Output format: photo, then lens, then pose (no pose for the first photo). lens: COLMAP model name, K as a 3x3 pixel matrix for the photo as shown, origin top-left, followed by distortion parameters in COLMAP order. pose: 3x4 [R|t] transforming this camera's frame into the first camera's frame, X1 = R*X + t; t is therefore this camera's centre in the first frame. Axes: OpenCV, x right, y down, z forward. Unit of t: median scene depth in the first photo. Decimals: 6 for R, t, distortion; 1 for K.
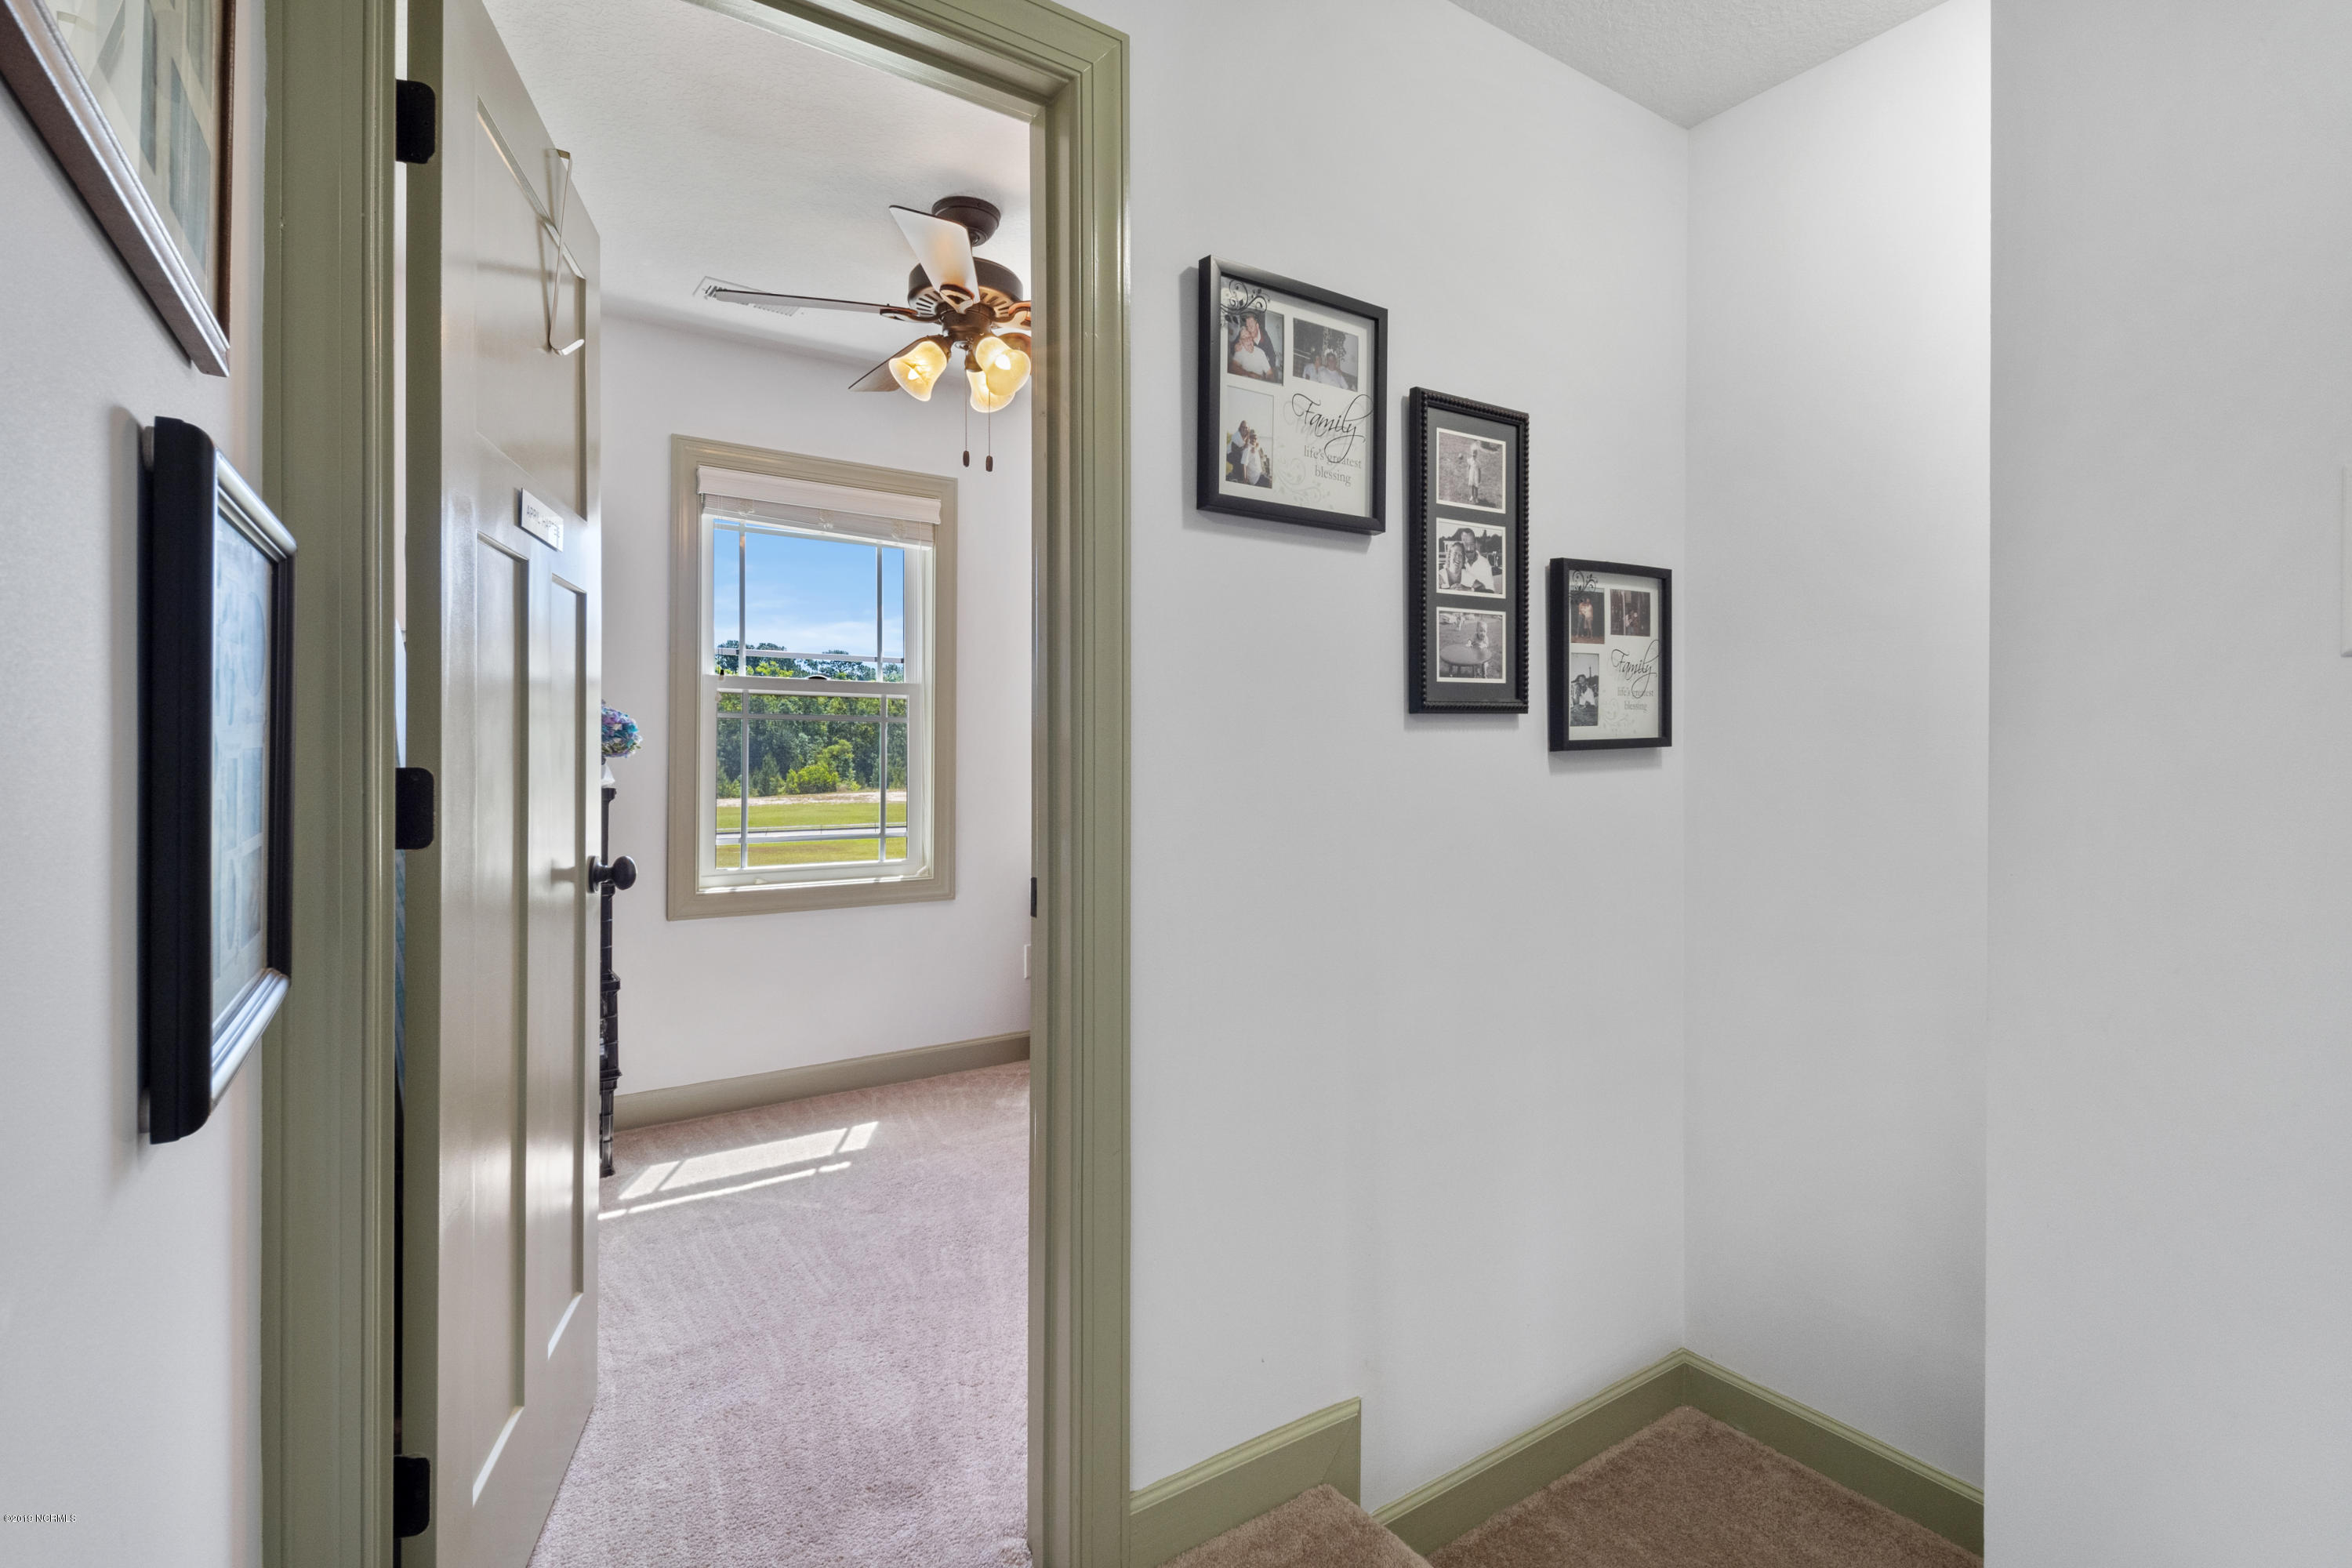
lens RADIAL K [[1079.6, 0, 1179.3], [0, 1079.6, 735.7], [0, 0, 1]] dist [0.019922, -0.011012]
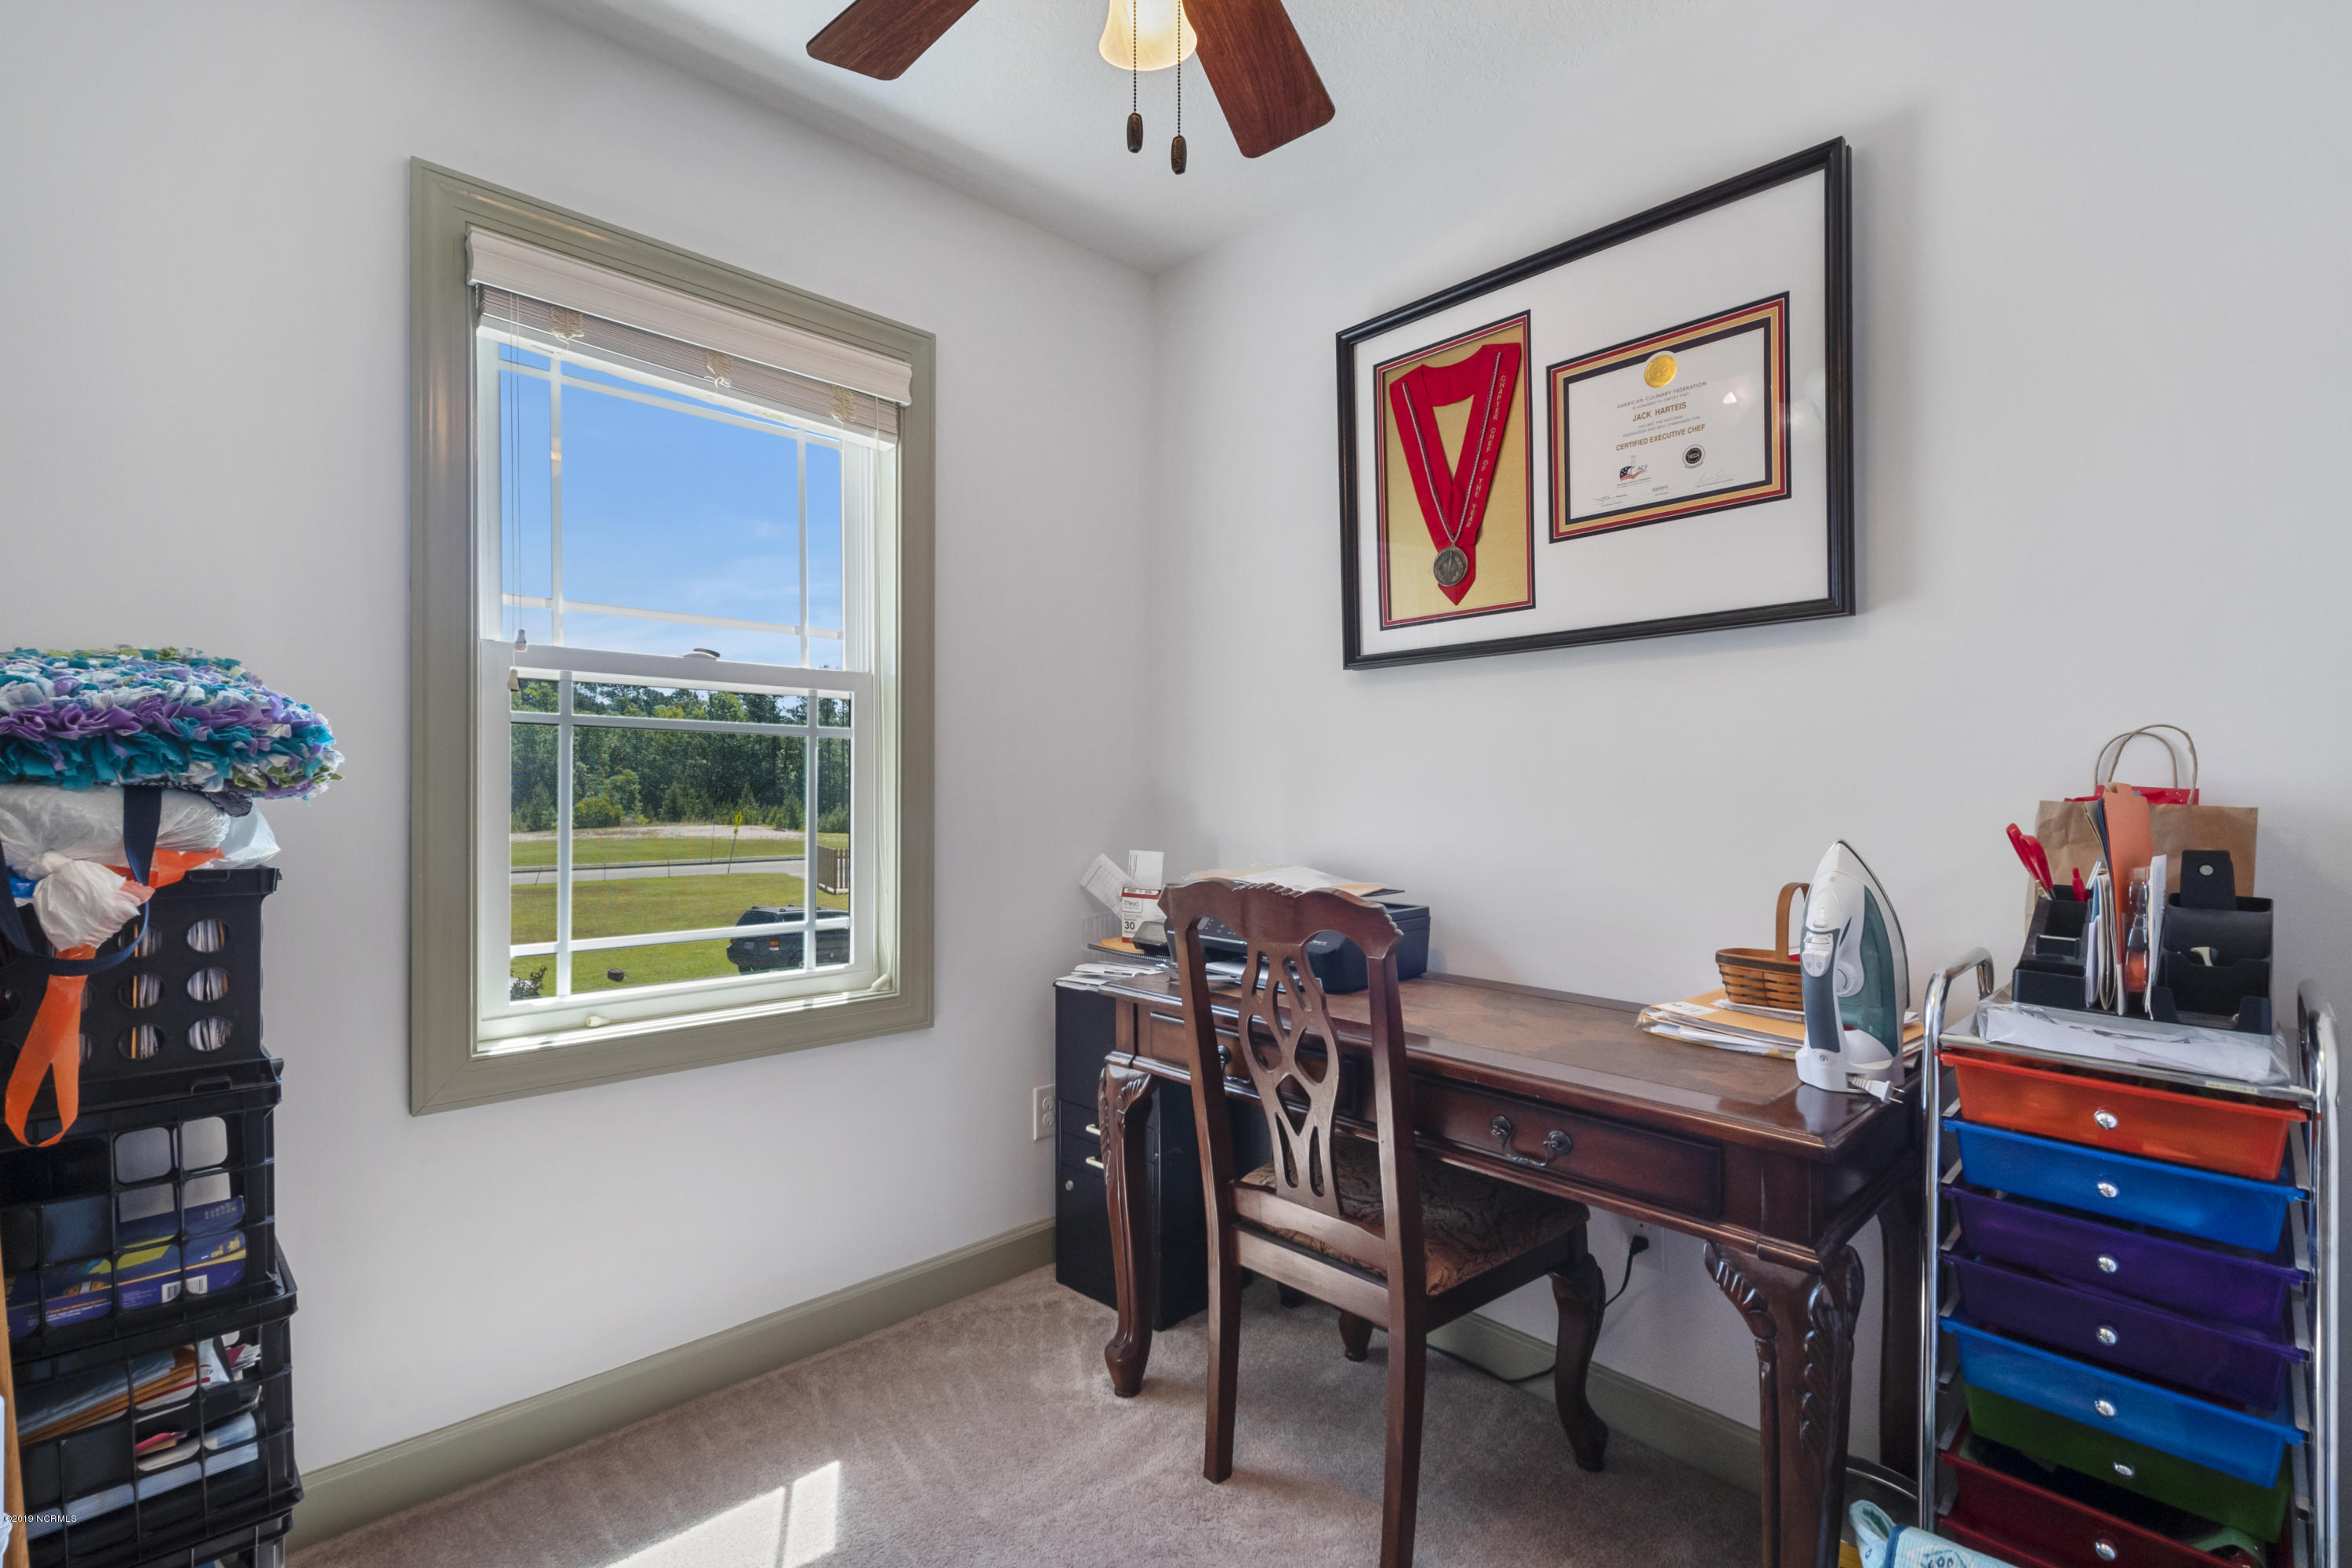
lens RADIAL K [[1079.6, 0, 1176.0], [0, 1079.6, 791.1], [0, 0, 1]] dist [0.019922, -0.011012]
pose [[0.985847, 0.000868, 0.167643, -0.186740], [-0.004553, 0.999756, 0.021600, 0.004174], [-0.167584, -0.022057, 0.985611, 0.402092]]
